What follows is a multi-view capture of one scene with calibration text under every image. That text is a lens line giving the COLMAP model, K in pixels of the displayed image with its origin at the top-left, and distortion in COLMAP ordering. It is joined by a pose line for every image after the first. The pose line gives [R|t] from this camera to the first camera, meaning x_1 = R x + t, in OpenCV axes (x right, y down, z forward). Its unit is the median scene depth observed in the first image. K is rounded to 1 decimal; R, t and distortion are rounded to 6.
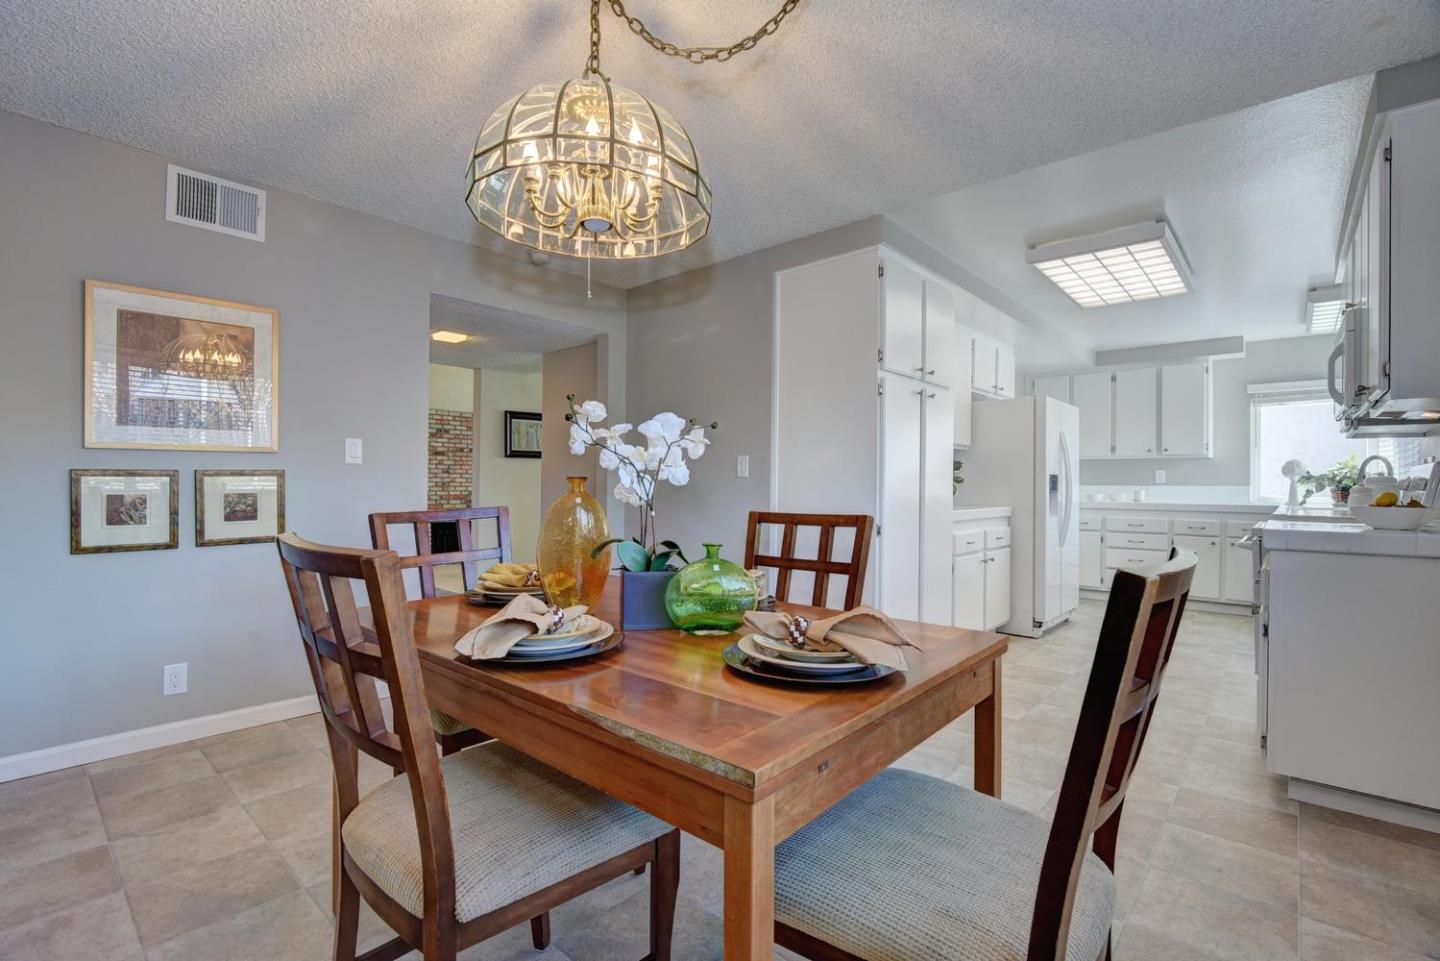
lens RADIAL K [[649.3, 0, 720.0], [0, 649.3, 480.5], [0, 0, 1]] dist [-0.002159, -0.011015]
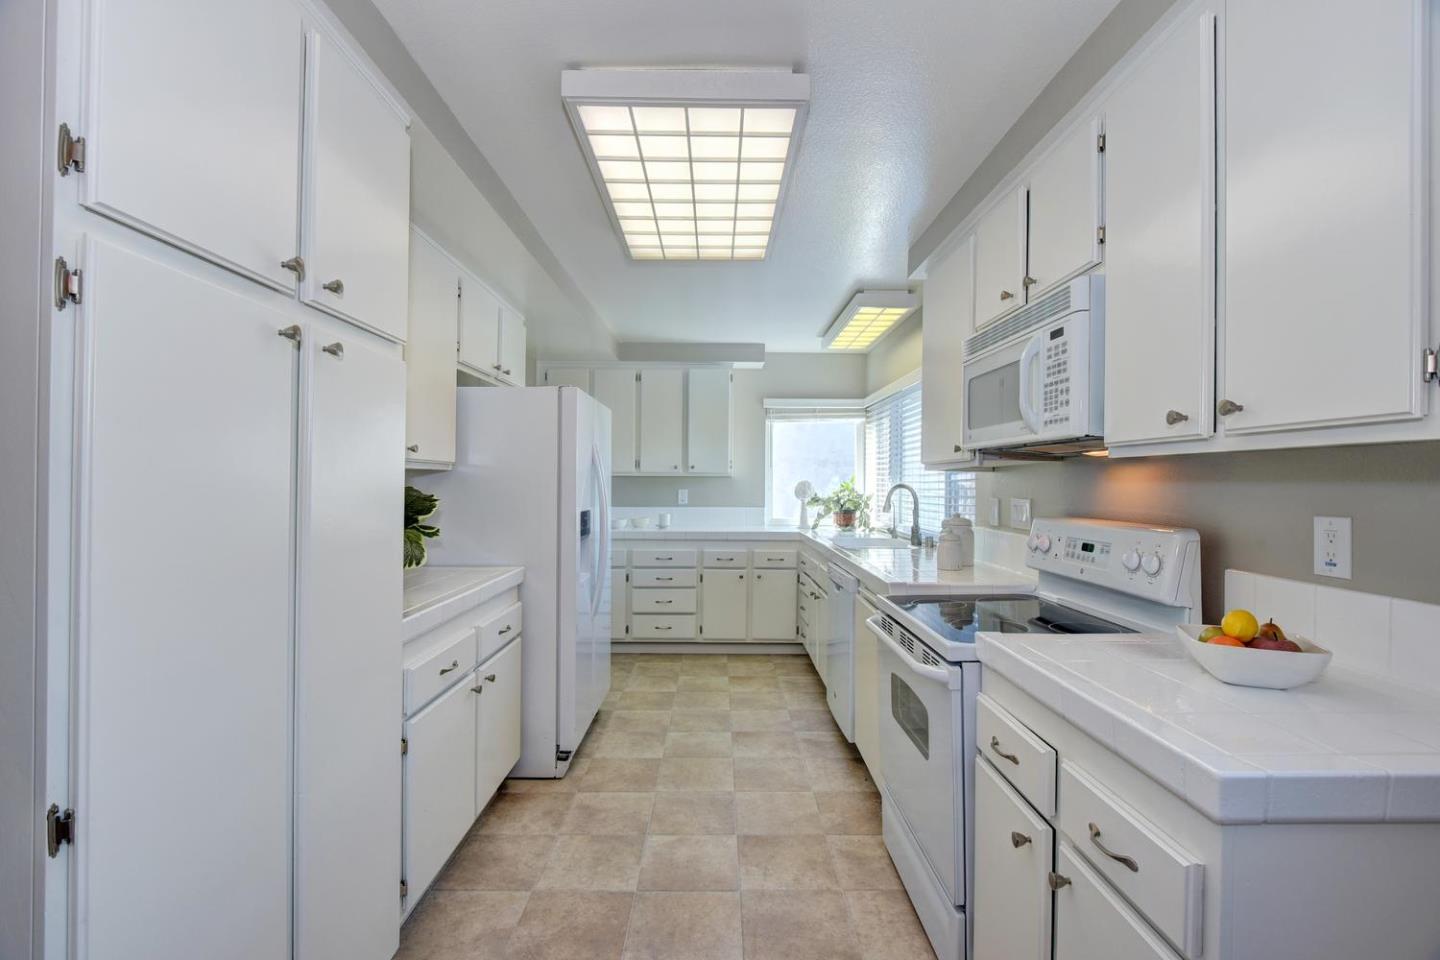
lens RADIAL K [[649.3, 0, 720.0], [0, 649.3, 480.0], [0, 0, 1]] dist [-0.002159, -0.011015]
pose [[0.743811, 0.000377, 0.668389, 0.162338], [-0.004120, 0.999983, 0.004021, -0.037838], [-0.668377, -0.005744, 0.743801, 0.381716]]
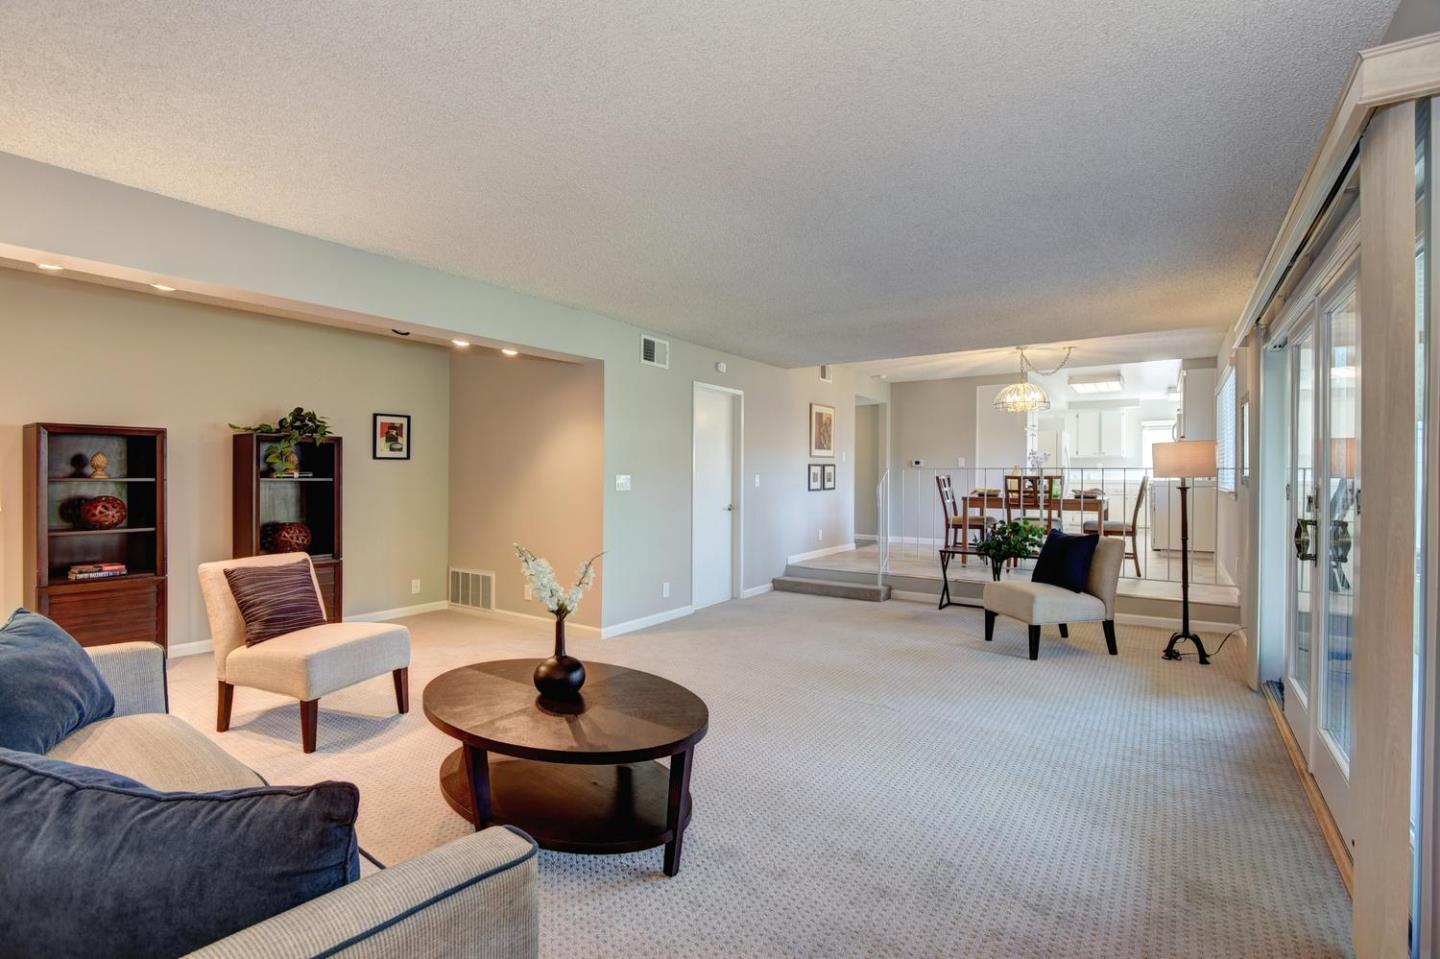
lens RADIAL K [[649.3, 0, 720.0], [0, 649.3, 479.5], [0, 0, 1]] dist [-0.002159, -0.011015]
pose [[0.991896, -0.004606, 0.126968, -0.837633], [0.003330, 0.999942, 0.010255, 0.010845], [-0.127008, -0.009749, 0.991854, -0.946108]]
